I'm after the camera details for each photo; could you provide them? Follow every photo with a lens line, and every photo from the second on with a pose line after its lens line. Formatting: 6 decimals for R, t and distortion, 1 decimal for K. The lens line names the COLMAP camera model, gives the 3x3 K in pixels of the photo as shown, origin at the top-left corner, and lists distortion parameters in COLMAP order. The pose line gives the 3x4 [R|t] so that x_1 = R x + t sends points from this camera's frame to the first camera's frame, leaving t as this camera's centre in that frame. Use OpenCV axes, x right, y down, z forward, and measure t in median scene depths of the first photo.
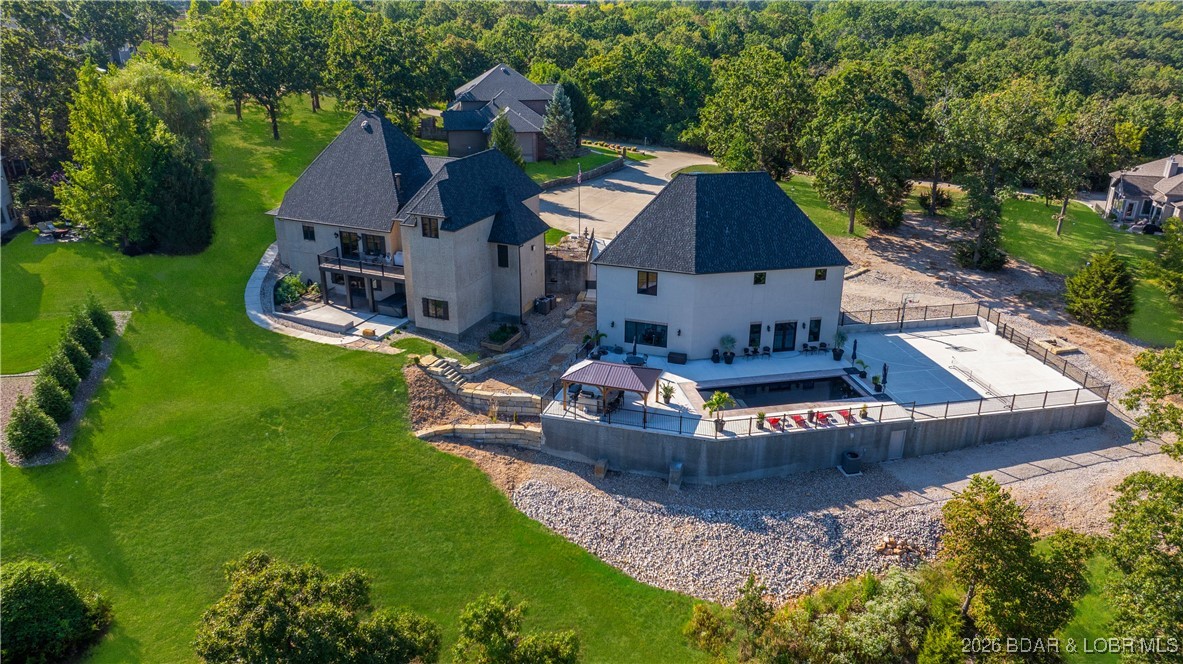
lens RADIAL K [[830.4, 0, 598.1], [0, 830.4, 328.9], [0, 0, 1]] dist [-0.012740, -0.007087]
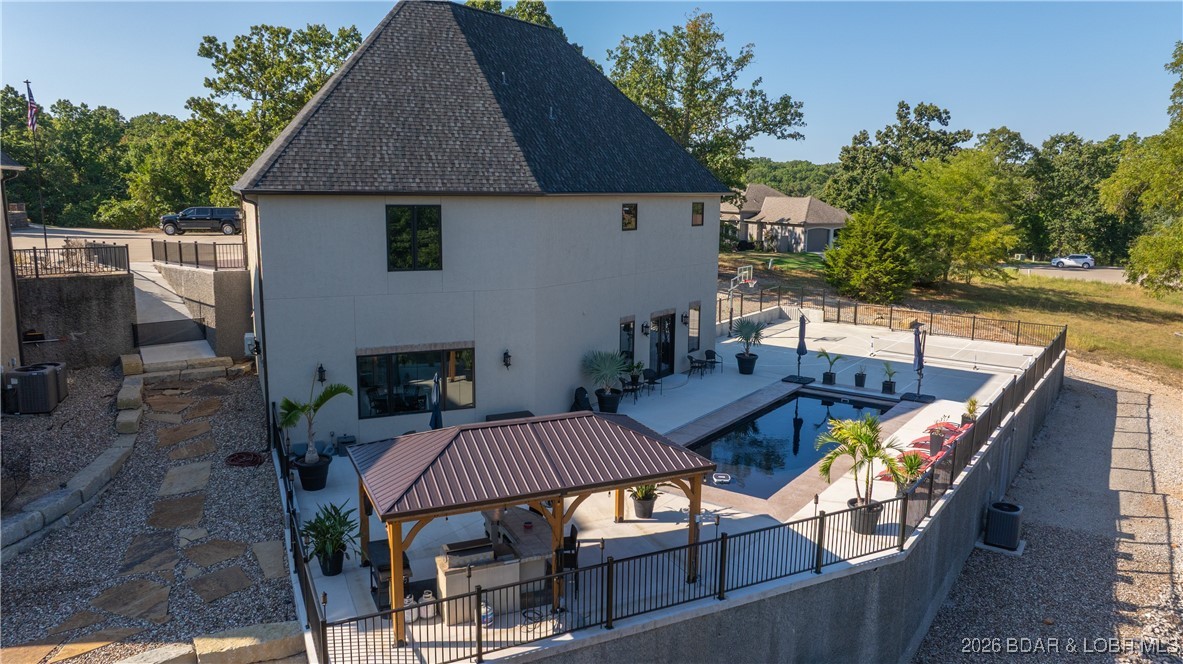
lens RADIAL K [[830.4, 0, 598.1], [0, 830.4, 328.9], [0, 0, 1]] dist [-0.012740, -0.007087]
pose [[0.730270, -0.112977, 0.673752, -0.131240], [0.247384, 0.963030, -0.106651, 0.042732], [-0.636794, 0.244559, 0.731221, 0.668620]]
